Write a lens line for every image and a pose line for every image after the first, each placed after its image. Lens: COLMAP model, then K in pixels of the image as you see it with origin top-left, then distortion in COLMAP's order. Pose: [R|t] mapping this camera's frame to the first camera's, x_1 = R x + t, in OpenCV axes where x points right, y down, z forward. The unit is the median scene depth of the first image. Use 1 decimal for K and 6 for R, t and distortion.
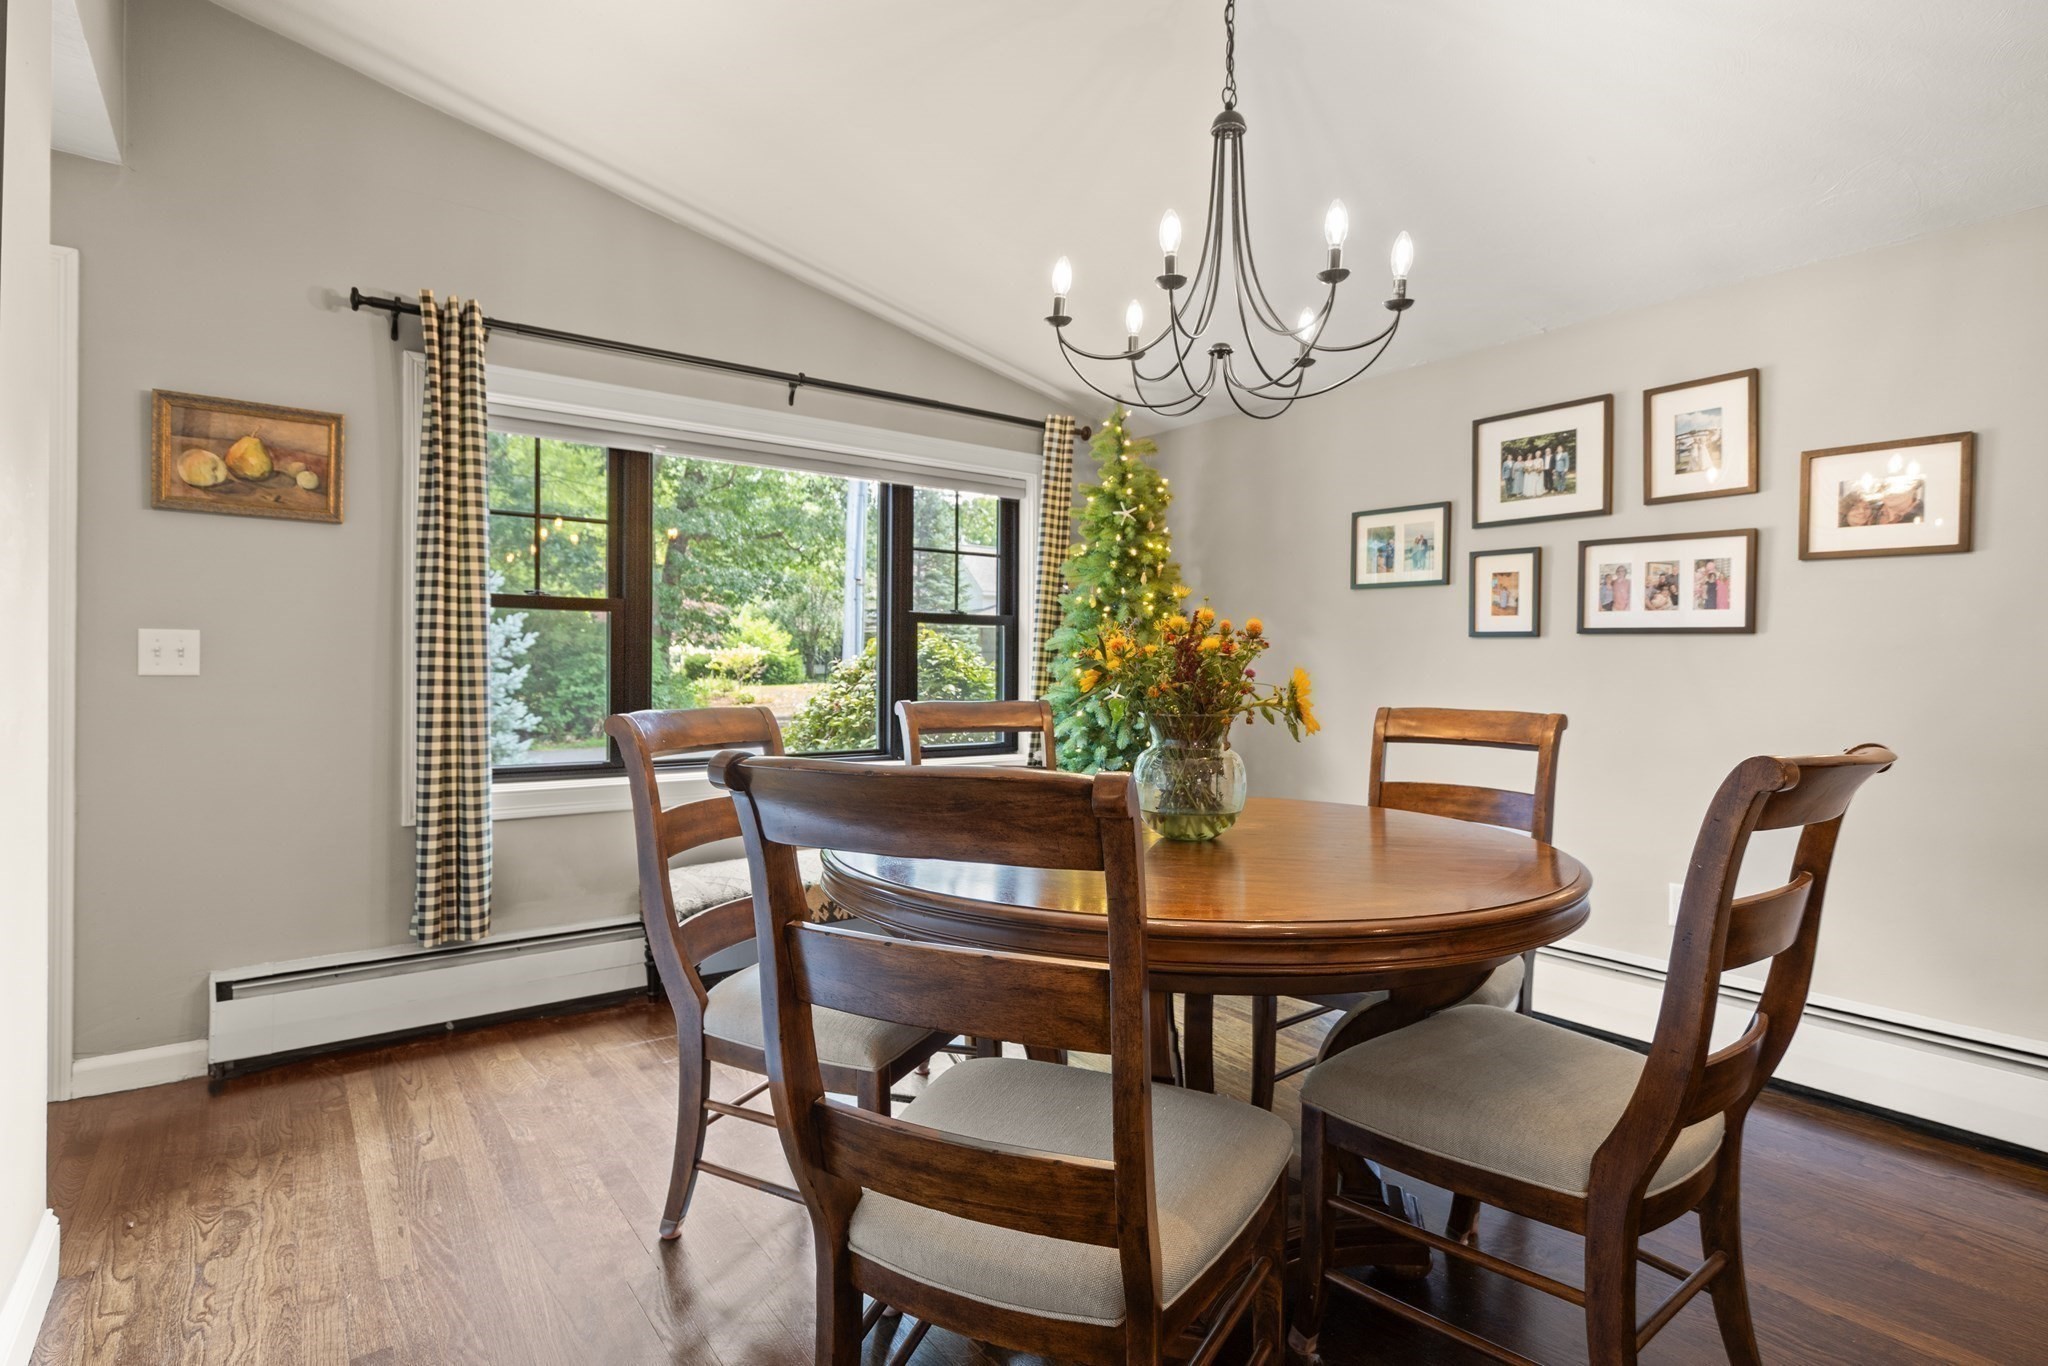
lens RADIAL K [[1011.2, 0, 1030.0], [0, 1011.2, 679.5], [0, 0, 1]] dist [-0.002109, -0.000206]
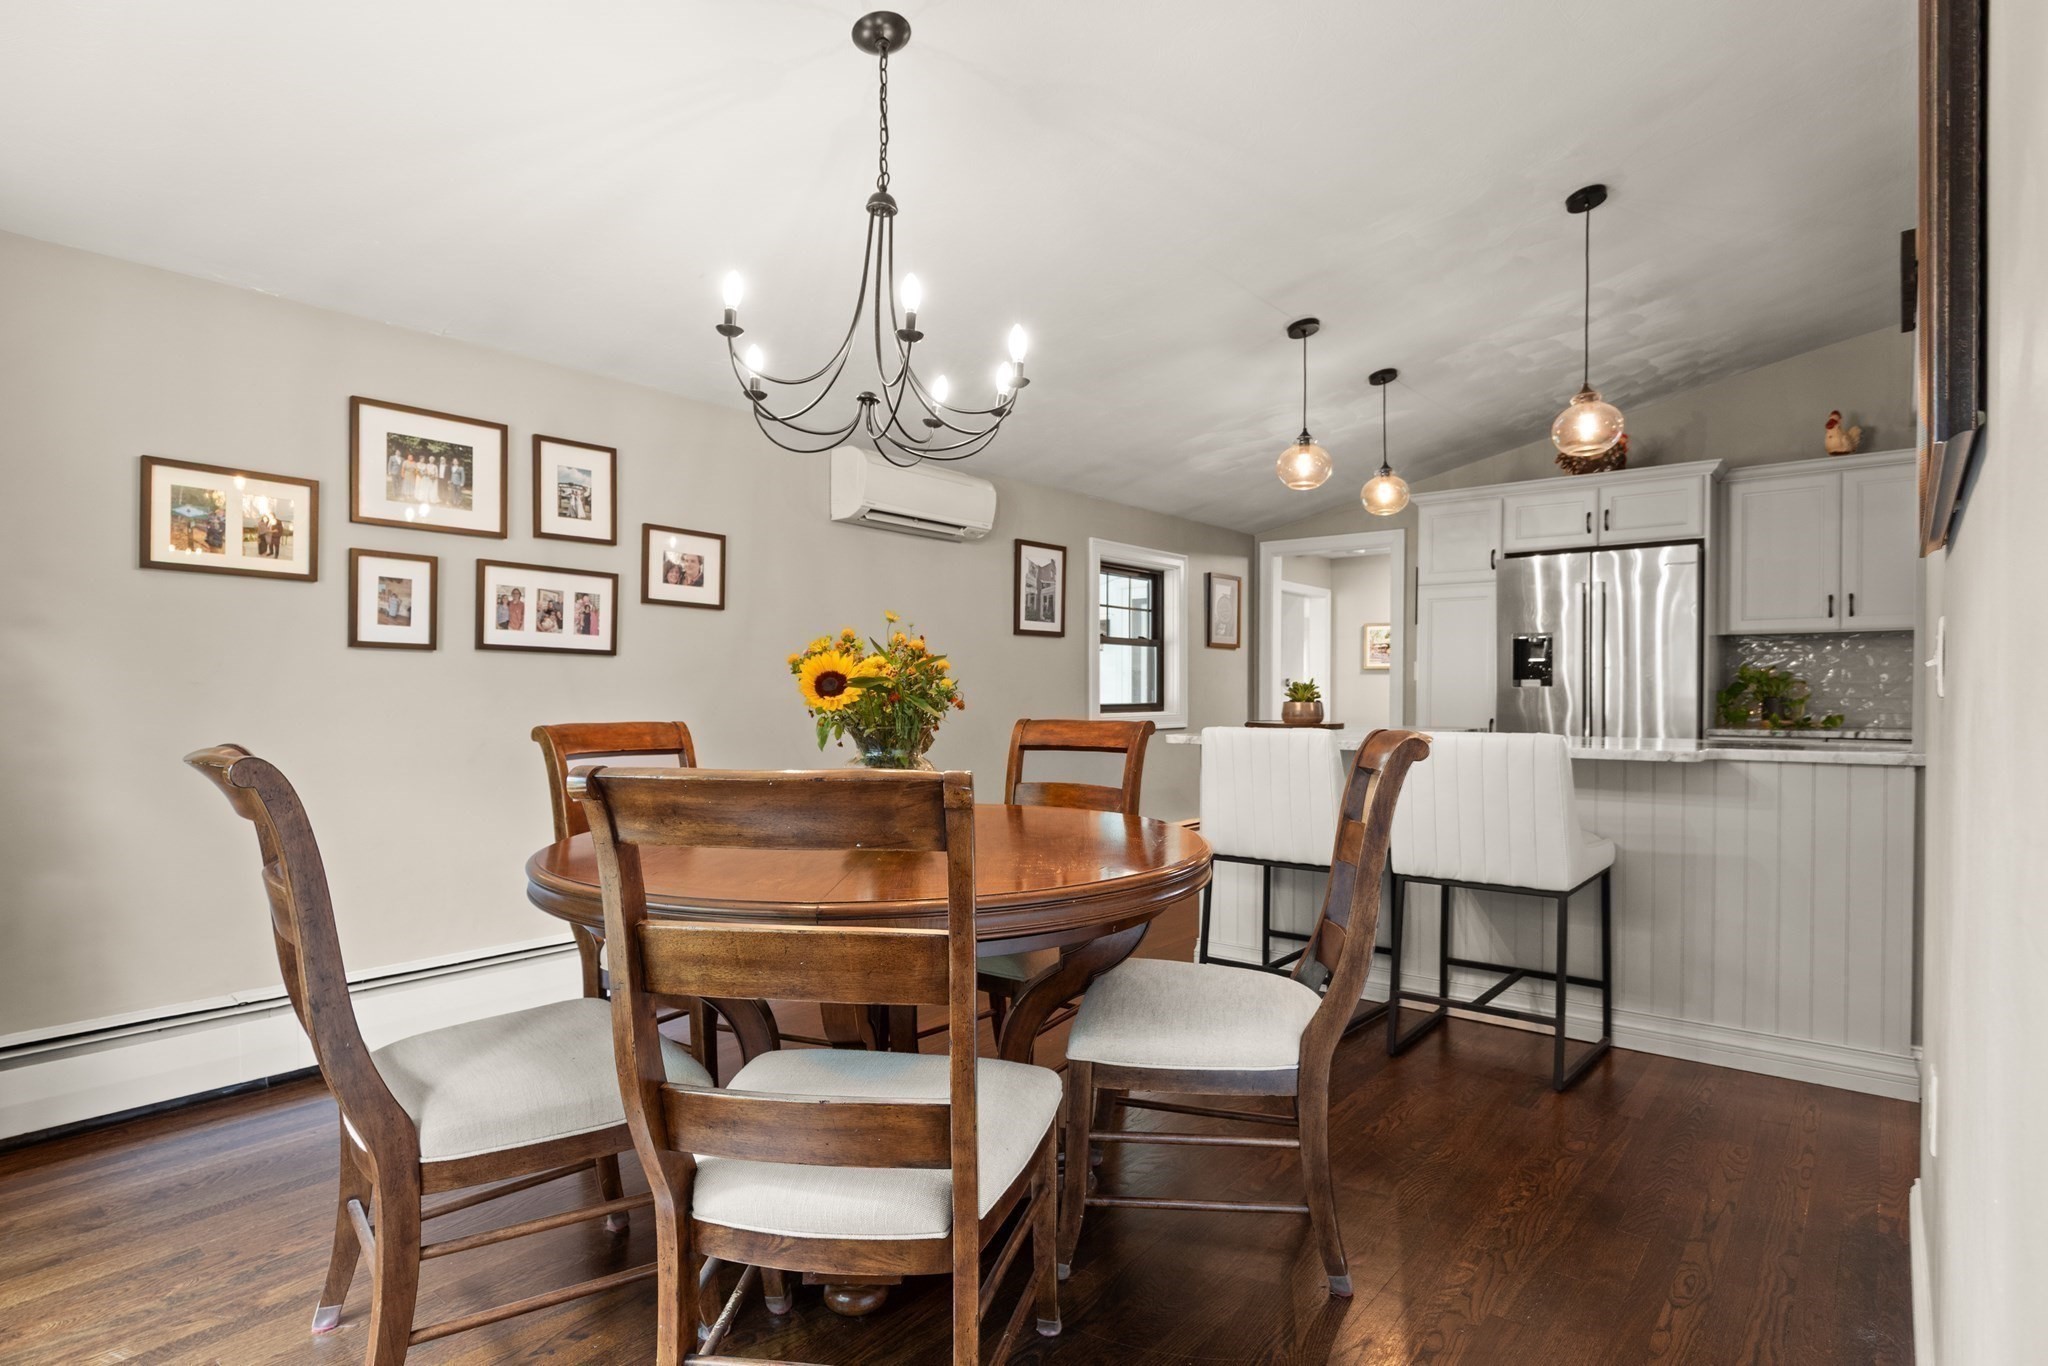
lens RADIAL K [[1060.0, 0, 1031.7], [0, 1060.0, 708.1], [0, 0, 1]] dist [-0.001202, -0.000497]
pose [[-0.231968, -0.027264, 0.972341, -0.649707], [0.006614, 0.999540, 0.029605, -0.014270], [-0.972701, 0.013298, -0.231681, 0.723655]]
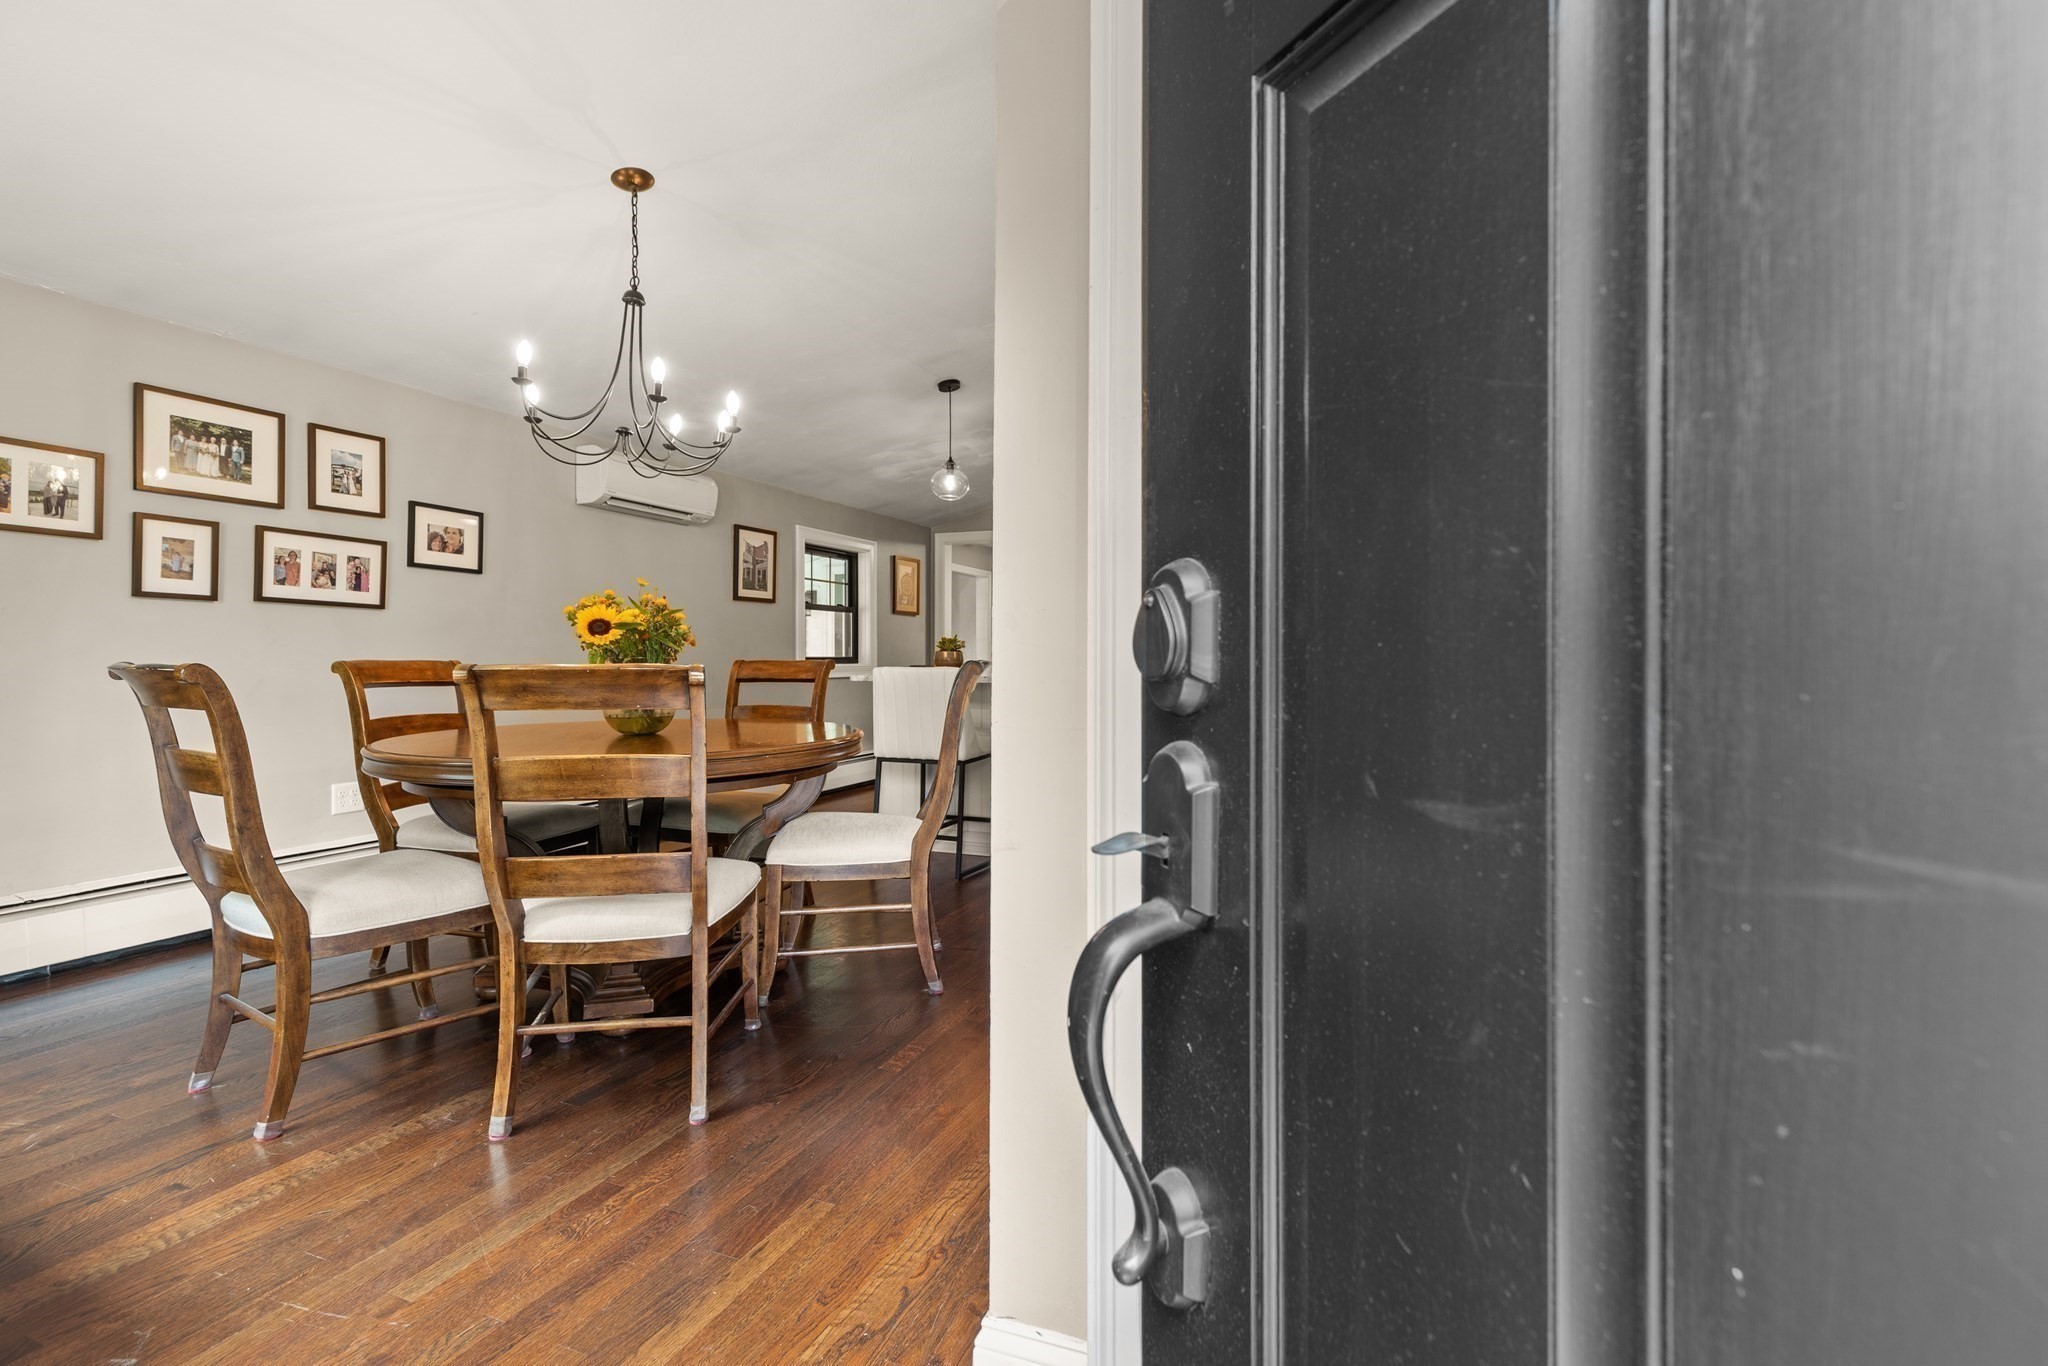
lens RADIAL K [[932.1, 0, 1046.2], [0, 932.1, 671.6], [0, 0, 1]] dist [0.001934, 0.000679]
pose [[-0.512827, -0.026964, 0.858069, -0.940258], [-0.000865, 0.999522, 0.030893, 0.004398], [-0.858492, 0.015101, -0.512605, 0.782360]]
